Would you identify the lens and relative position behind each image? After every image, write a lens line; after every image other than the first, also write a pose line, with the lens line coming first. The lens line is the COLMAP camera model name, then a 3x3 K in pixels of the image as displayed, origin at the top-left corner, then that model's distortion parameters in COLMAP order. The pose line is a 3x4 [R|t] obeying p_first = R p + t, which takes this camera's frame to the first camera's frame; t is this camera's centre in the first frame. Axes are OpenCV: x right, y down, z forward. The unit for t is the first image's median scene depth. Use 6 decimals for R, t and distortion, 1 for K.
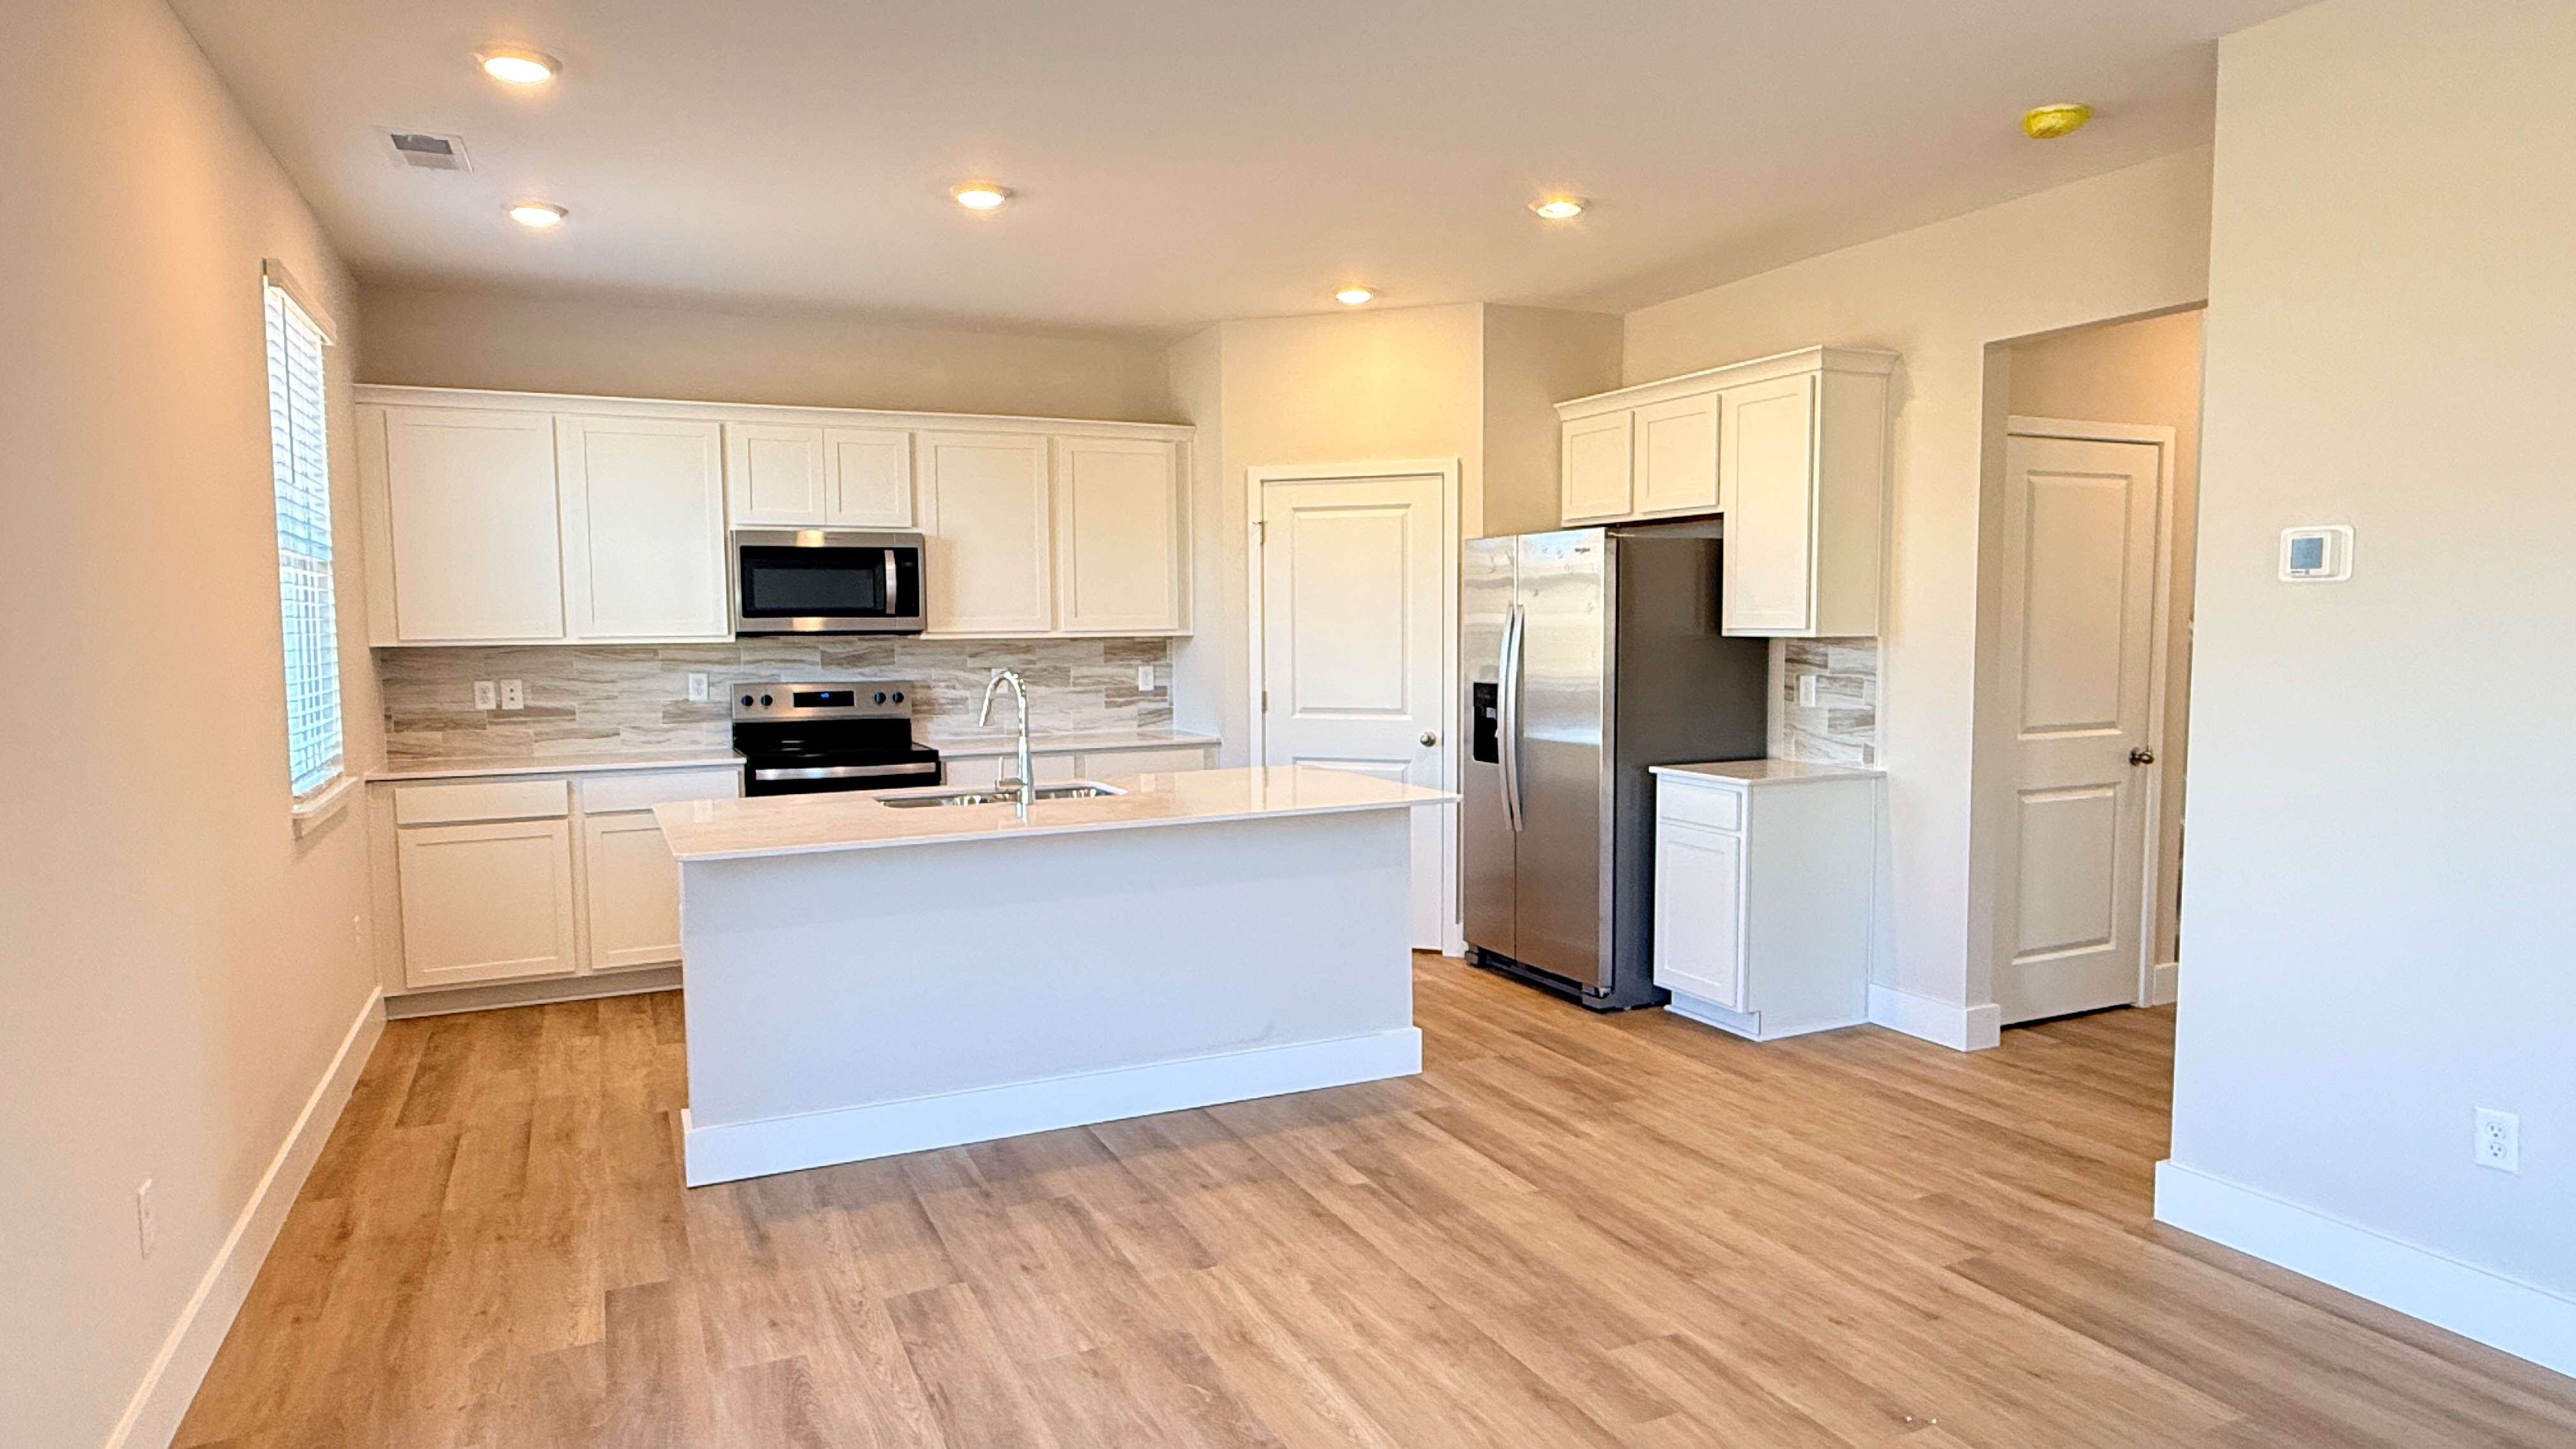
lens RADIAL K [[1459.0, 0, 1269.2], [0, 1459.0, 729.5], [0, 0, 1]] dist [-0.000047, 0.000429]
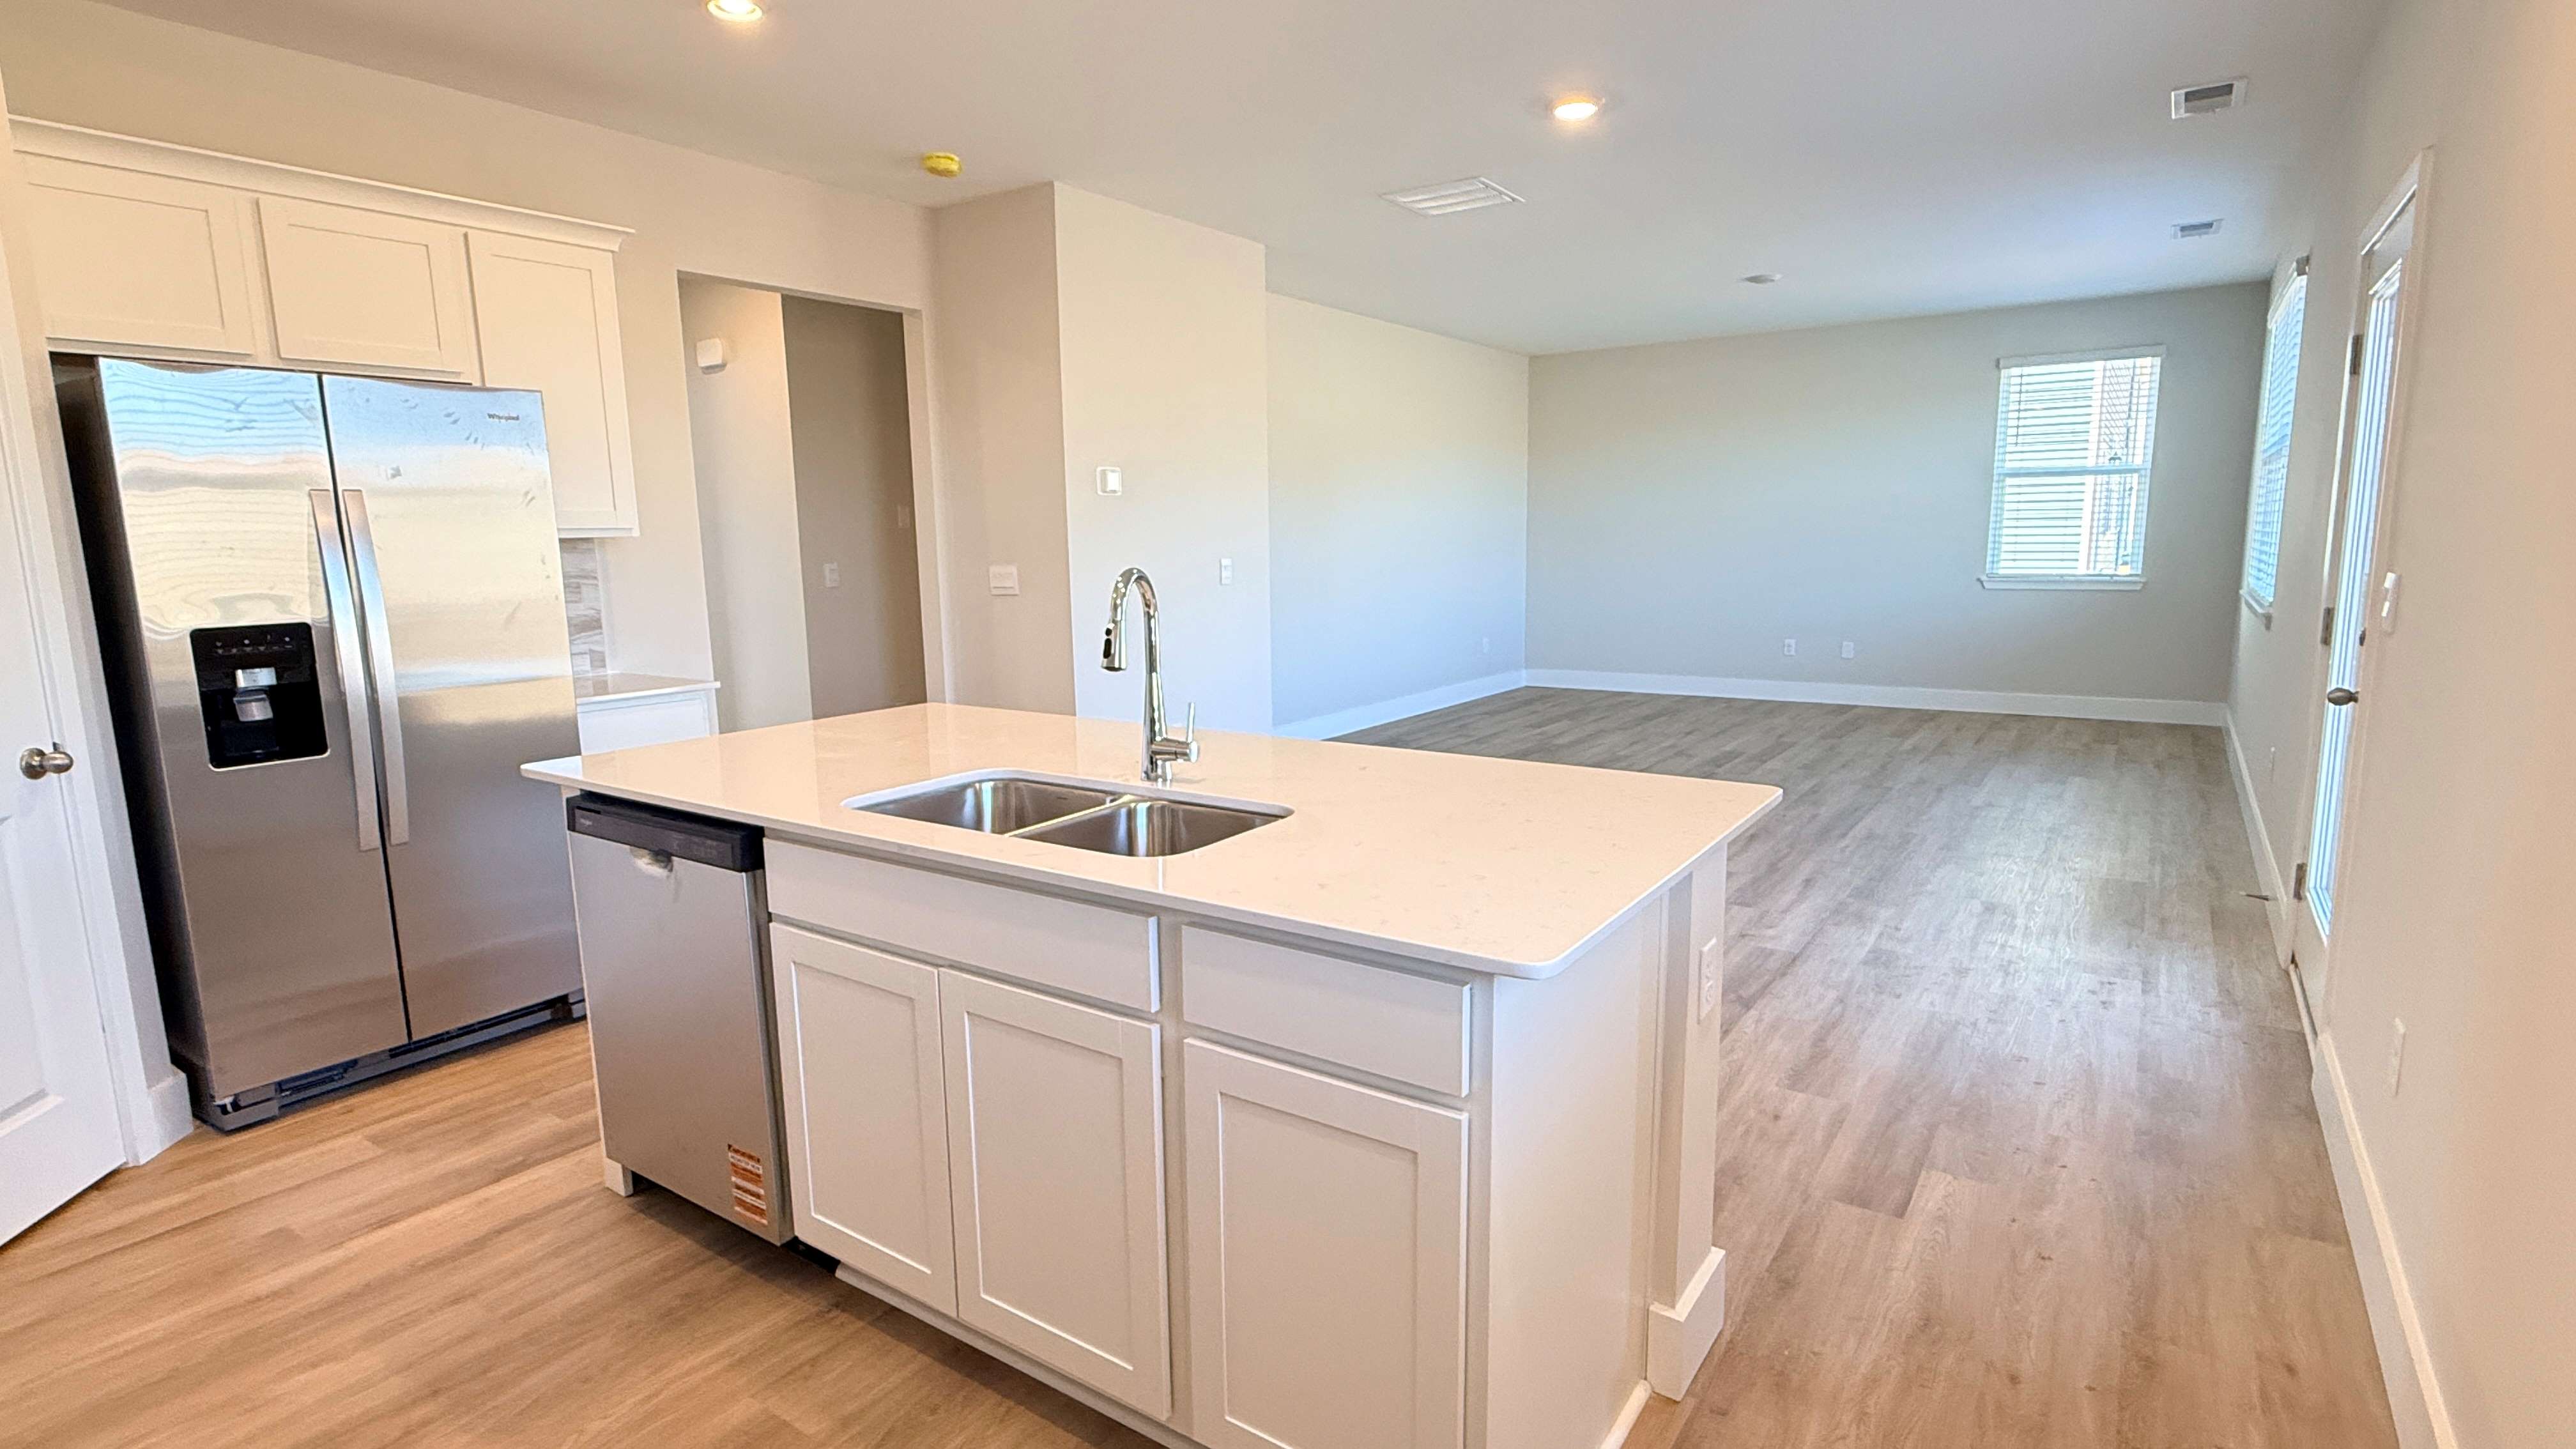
lens RADIAL K [[1246.0, 0, 1281.4], [0, 1246.0, 732.8], [0, 0, 1]] dist [-0.000608, 0.000648]
pose [[-0.500309, -0.125043, 0.856770, -0.535882], [0.087971, 0.977055, 0.193969, -0.056301], [-0.861366, 0.172416, -0.477829, 0.997440]]
